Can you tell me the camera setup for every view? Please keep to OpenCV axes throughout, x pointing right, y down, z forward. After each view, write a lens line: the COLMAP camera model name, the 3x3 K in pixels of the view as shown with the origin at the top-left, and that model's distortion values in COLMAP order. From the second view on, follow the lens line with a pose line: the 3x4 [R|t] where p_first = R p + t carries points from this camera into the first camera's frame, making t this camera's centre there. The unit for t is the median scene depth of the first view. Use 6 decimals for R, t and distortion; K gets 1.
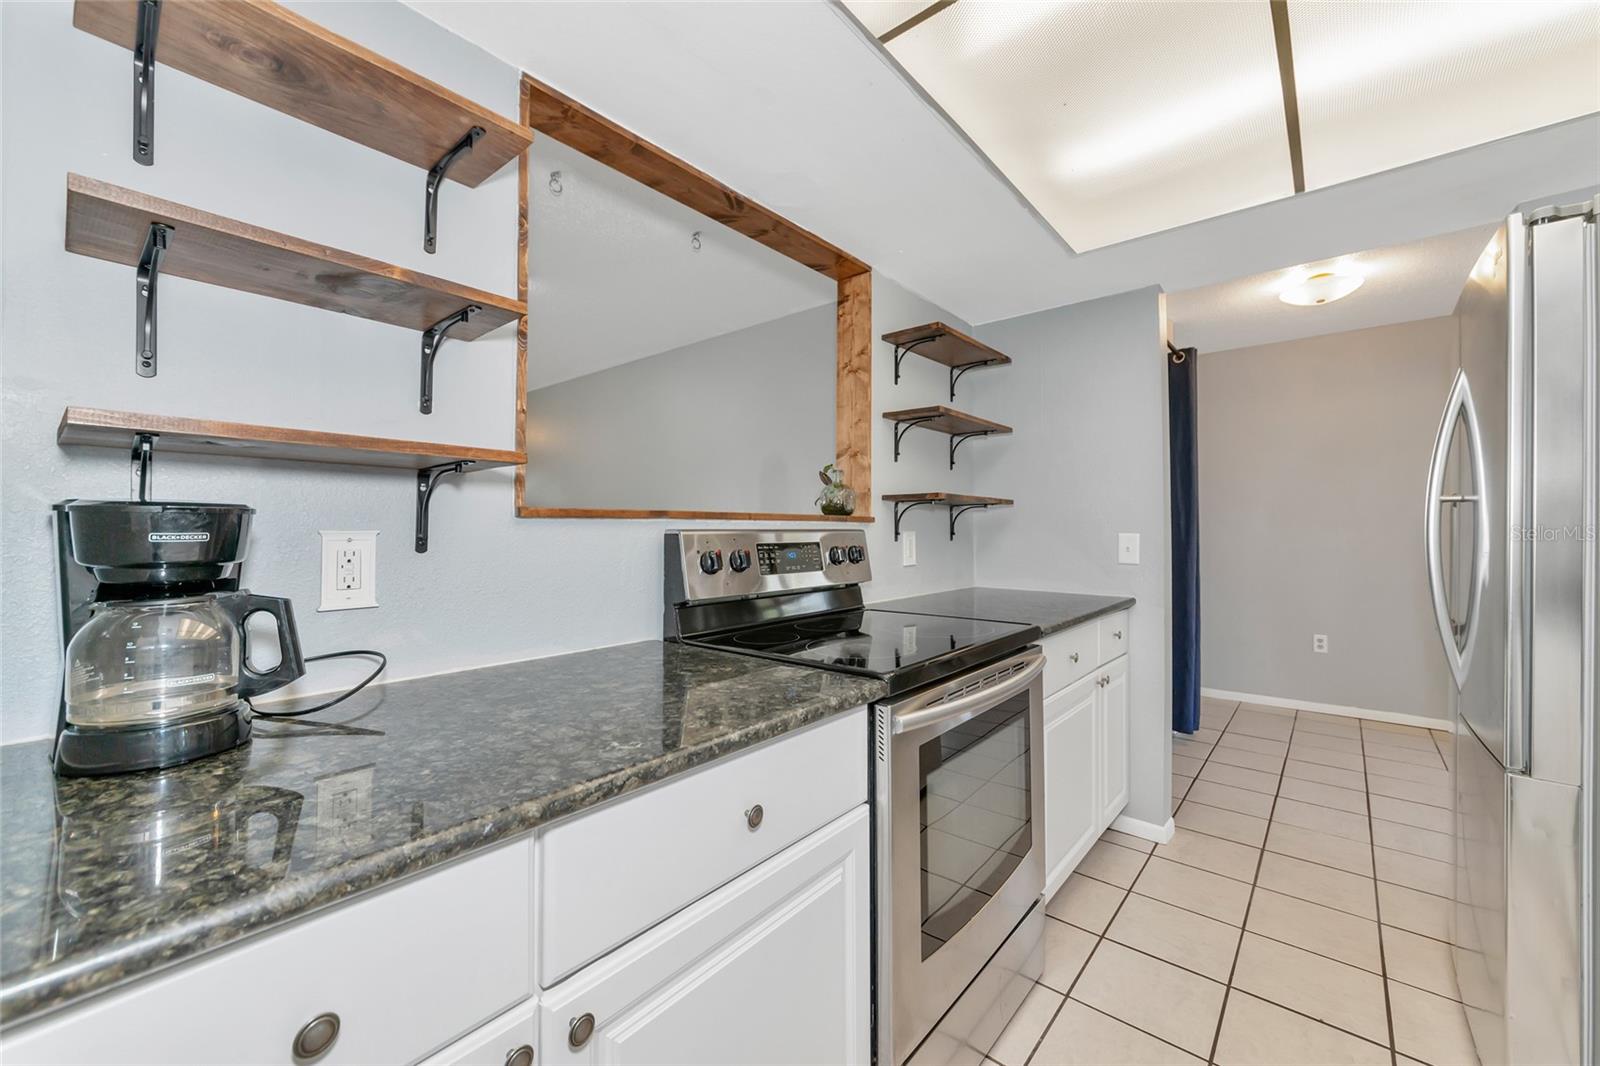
lens RADIAL K [[623.1, 0, 800.9], [0, 623.1, 515.5], [0, 0, 1]] dist [-0.001619, -0.000552]
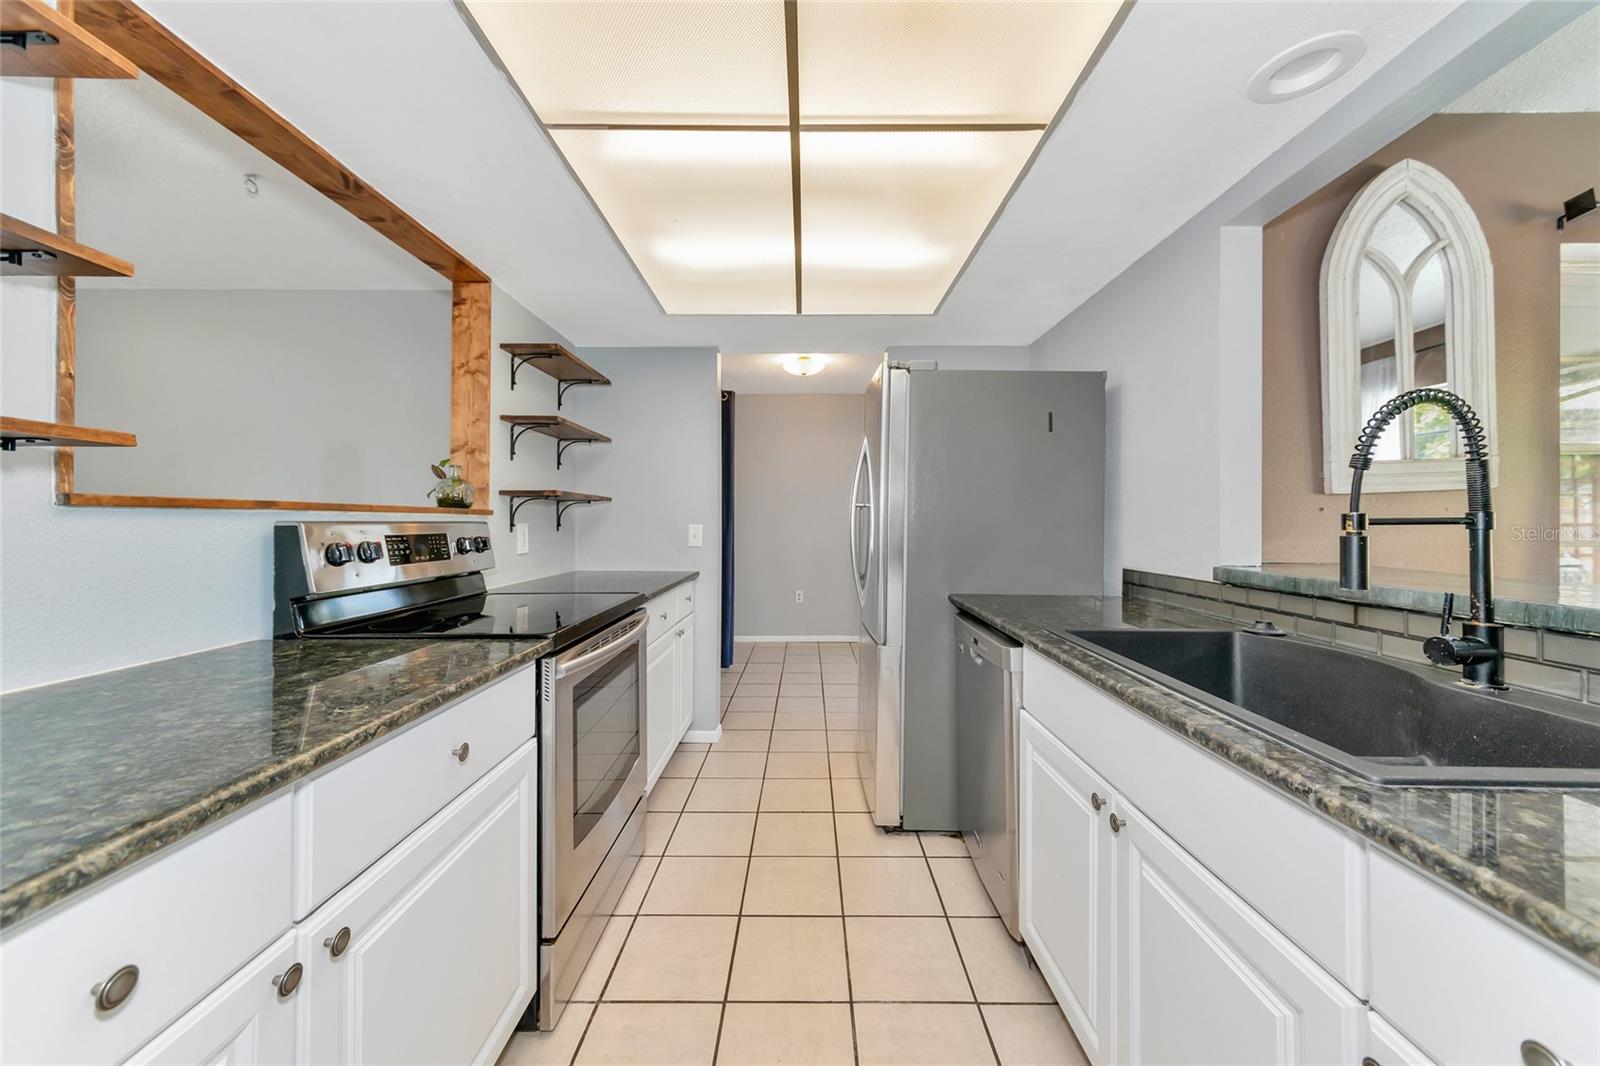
lens RADIAL K [[574.6, 0, 809.0], [0, 574.6, 524.5], [0, 0, 1]] dist [0.011192, -0.000118]
pose [[0.753940, -0.002296, 0.656939, -0.138578], [-0.015303, 0.999661, 0.021057, -0.002172], [-0.656765, -0.025929, 0.753650, -0.137856]]
